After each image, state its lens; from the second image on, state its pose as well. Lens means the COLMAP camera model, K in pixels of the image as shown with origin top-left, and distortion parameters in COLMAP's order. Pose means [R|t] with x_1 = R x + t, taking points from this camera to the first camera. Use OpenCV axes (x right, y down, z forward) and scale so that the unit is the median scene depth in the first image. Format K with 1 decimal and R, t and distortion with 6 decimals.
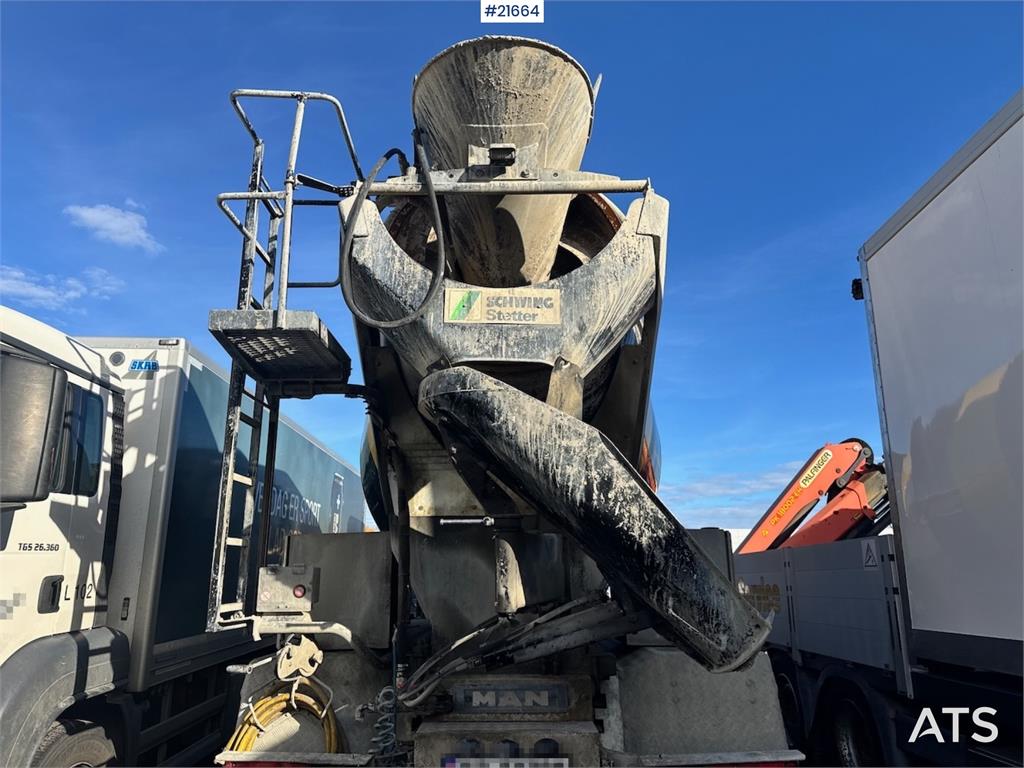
lens RADIAL K [[741.4, 0, 515.5], [0, 741.4, 369.1], [0, 0, 1]] dist [0.158197, -0.289450]
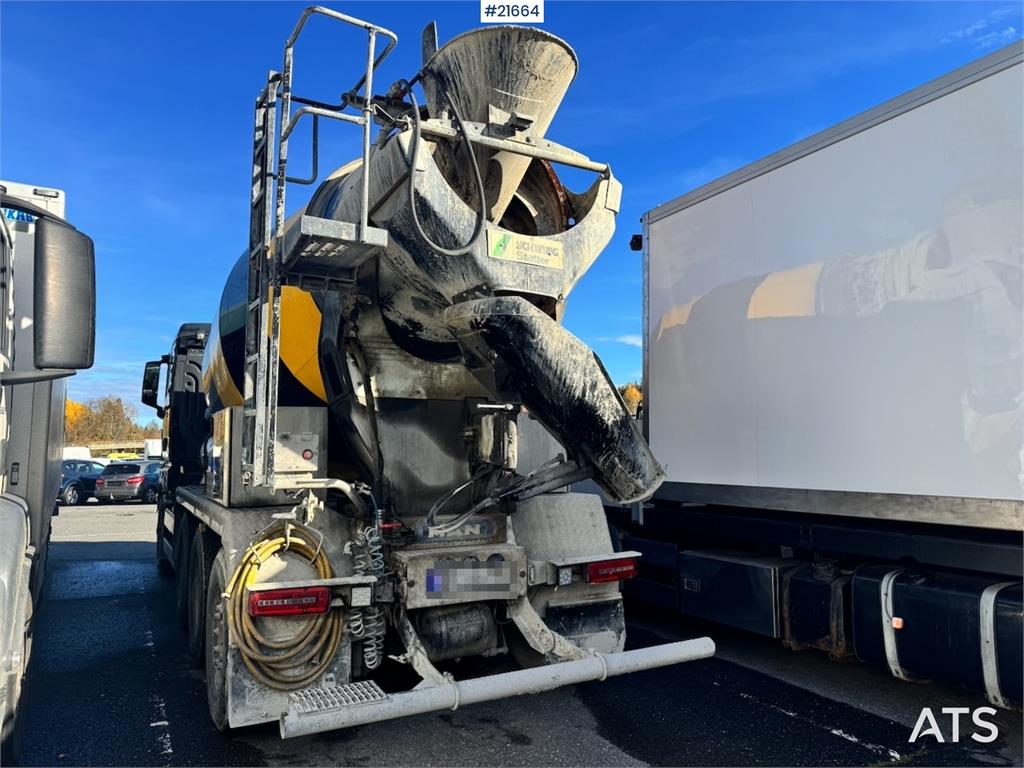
lens RADIAL K [[760.0, 0, 542.7], [0, 760.0, 386.7], [0, 0, 1]] dist [0.113146, -0.173984]
pose [[0.854030, 0.049939, 0.517821, -0.644205], [-0.144560, 0.978961, 0.144007, -0.042395], [-0.499735, -0.197843, 0.843281, -0.202888]]
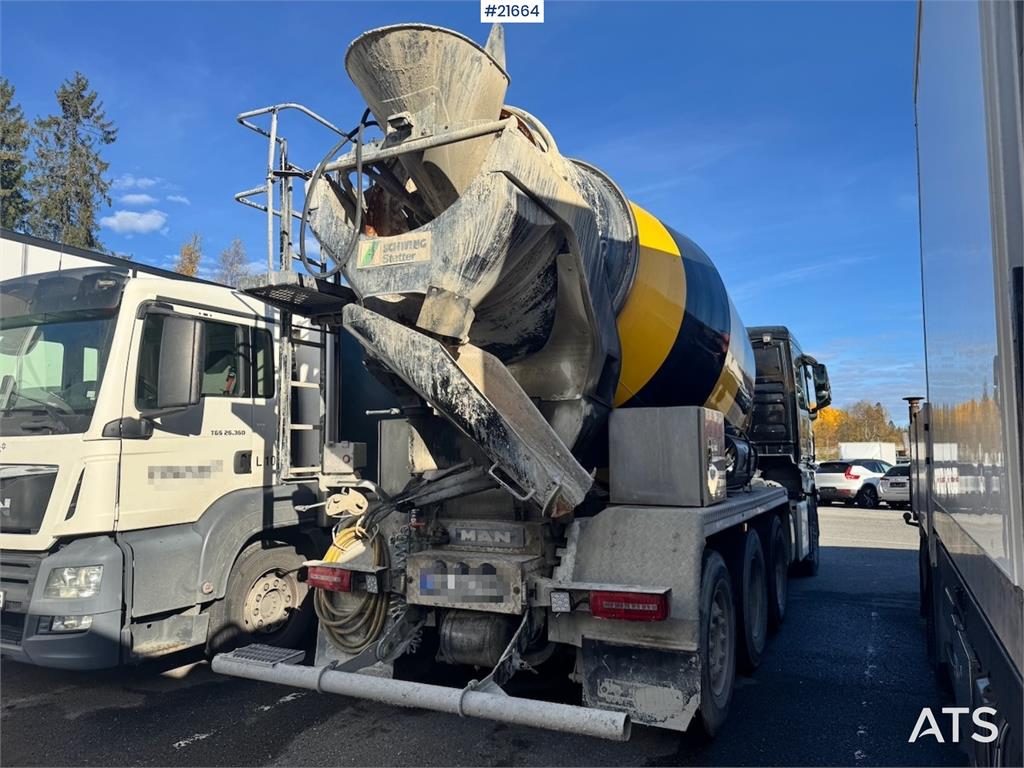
lens RADIAL K [[772.0, 0, 512.0], [0, 772.0, 384.0], [0, 0, 1]] dist [0.120877, -0.243567]
pose [[0.881410, -0.045175, -0.470186, 0.747687], [0.128770, 0.980693, 0.147169, -0.026719], [0.454460, -0.190262, 0.870211, -0.132163]]
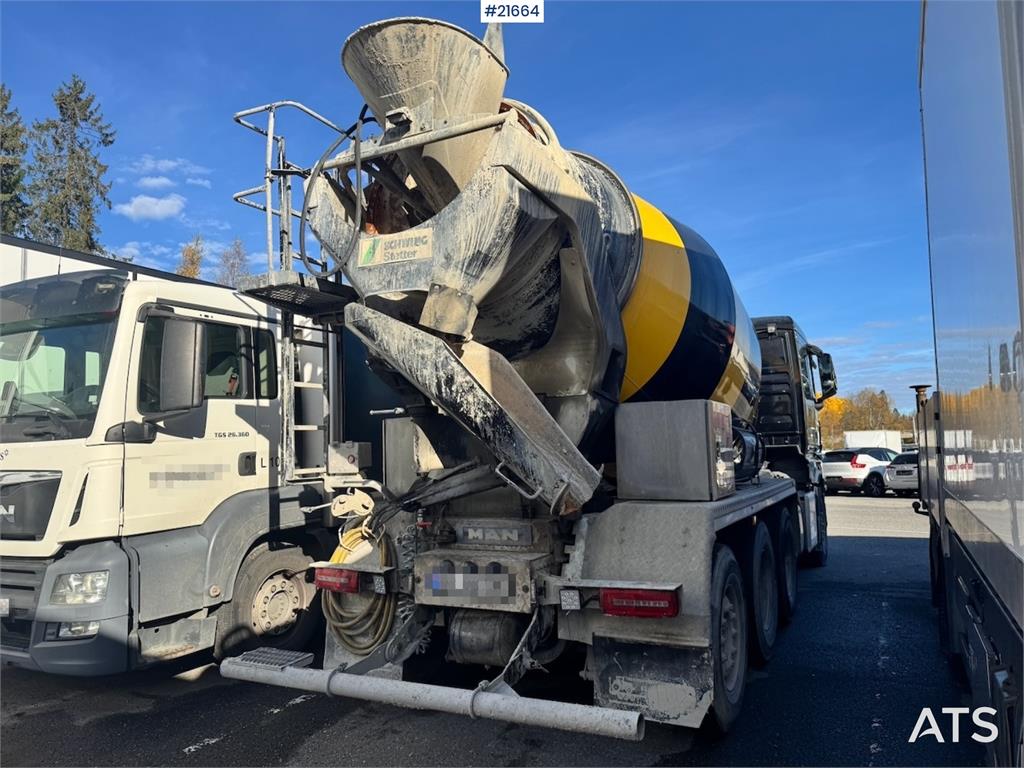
lens RADIAL K [[772.0, 0, 512.0], [0, 772.0, 384.0], [0, 0, 1]] dist [0.120877, -0.243567]
pose [[0.878370, -0.058761, -0.474356, 0.738515], [0.148072, 0.977046, 0.153155, -0.028314], [0.454468, -0.204766, 0.866908, -0.119964]]
